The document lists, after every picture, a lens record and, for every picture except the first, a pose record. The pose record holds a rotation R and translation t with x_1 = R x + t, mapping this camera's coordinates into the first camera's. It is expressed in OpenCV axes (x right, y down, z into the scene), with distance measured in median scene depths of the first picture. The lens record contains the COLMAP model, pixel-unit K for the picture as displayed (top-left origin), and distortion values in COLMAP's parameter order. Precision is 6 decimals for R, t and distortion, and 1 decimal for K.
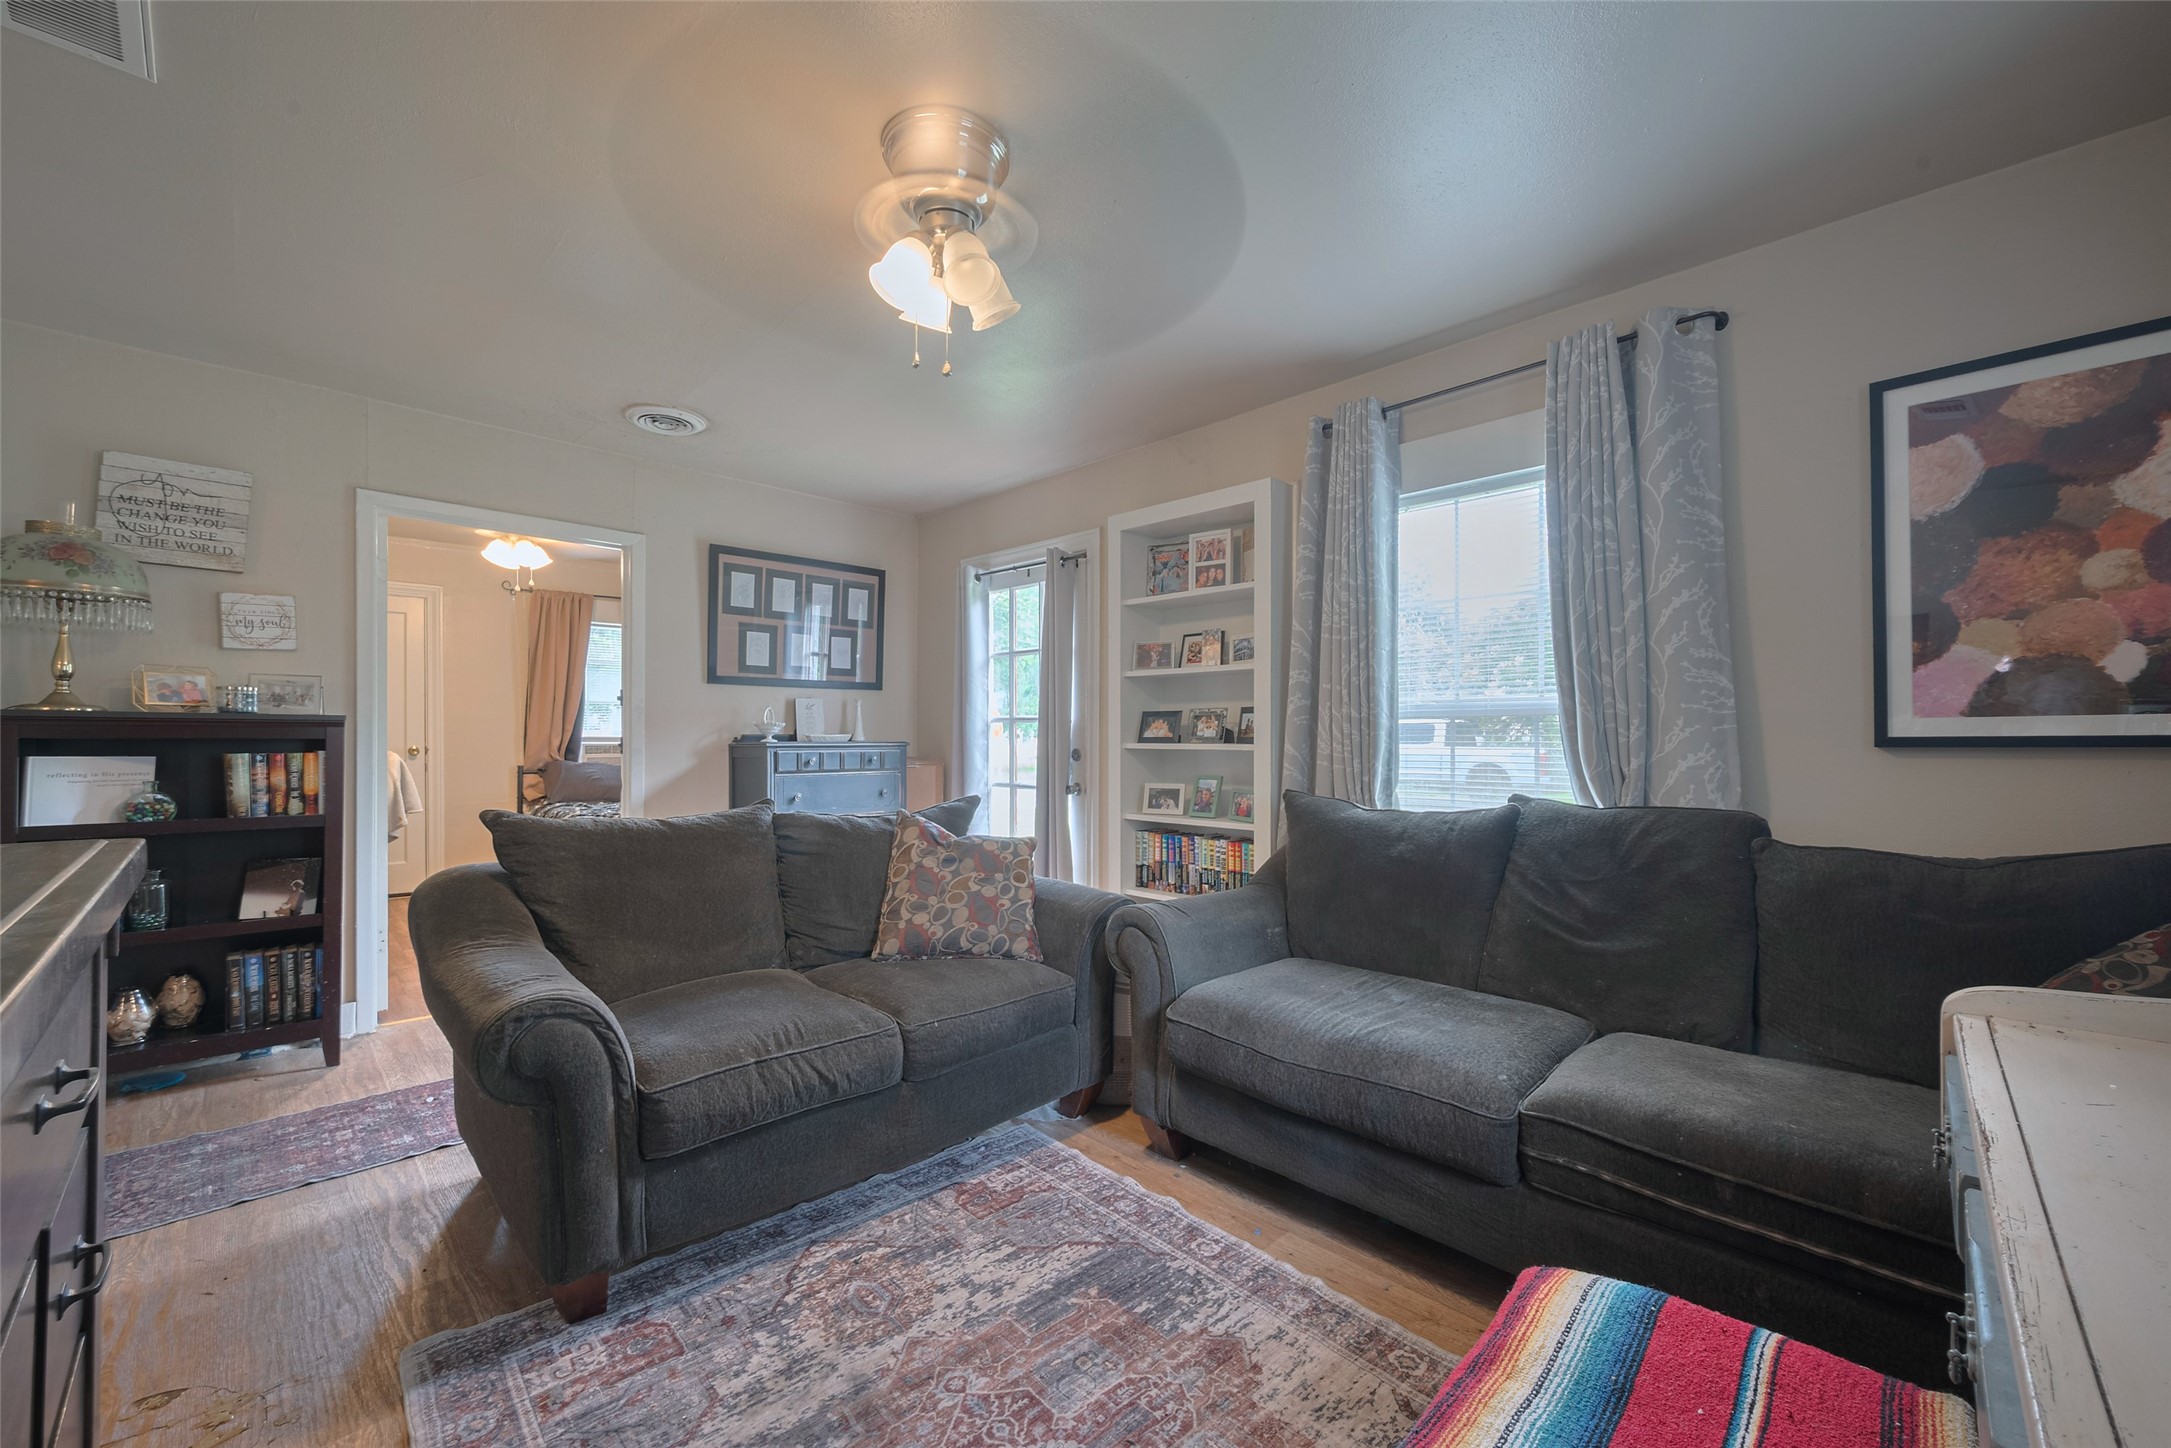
lens RADIAL K [[862.3, 0, 1085.3], [0, 862.3, 727.5], [0, 0, 1]] dist [0.000826, -0.000866]
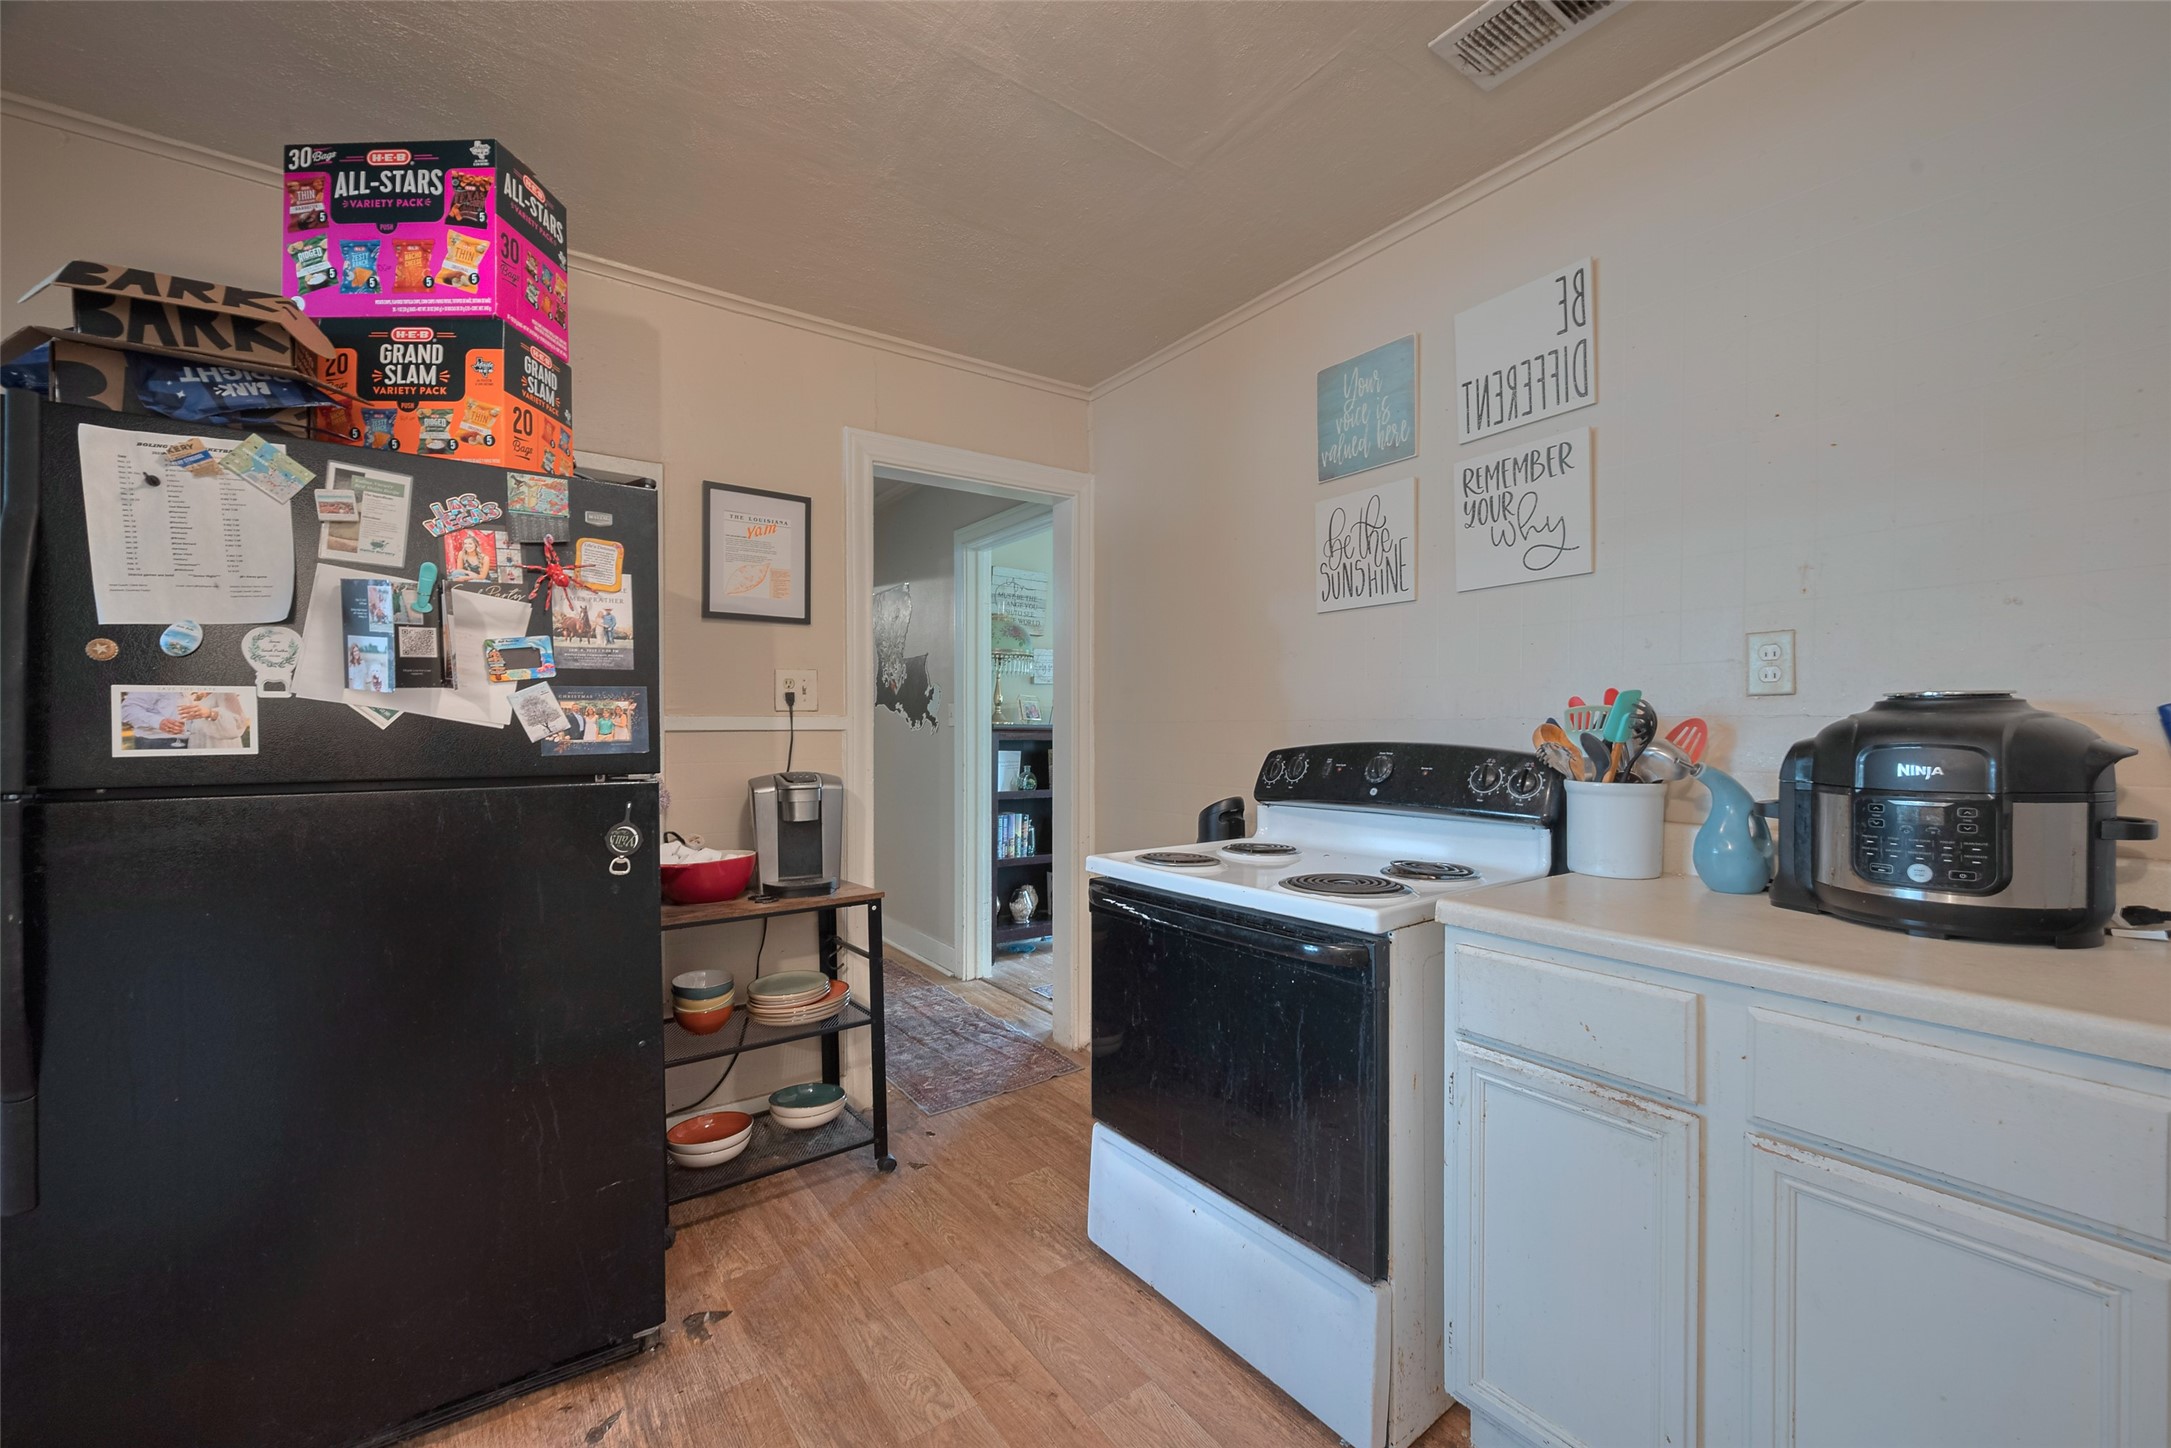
lens RADIAL K [[862.3, 0, 1082.6], [0, 862.3, 734.2], [0, 0, 1]] dist [0.000826, -0.000866]
pose [[0.983342, 0.000952, -0.181761, -0.641487], [0.000377, 0.999973, 0.007280, -0.010331], [0.181763, -0.007227, 0.983316, -0.576298]]
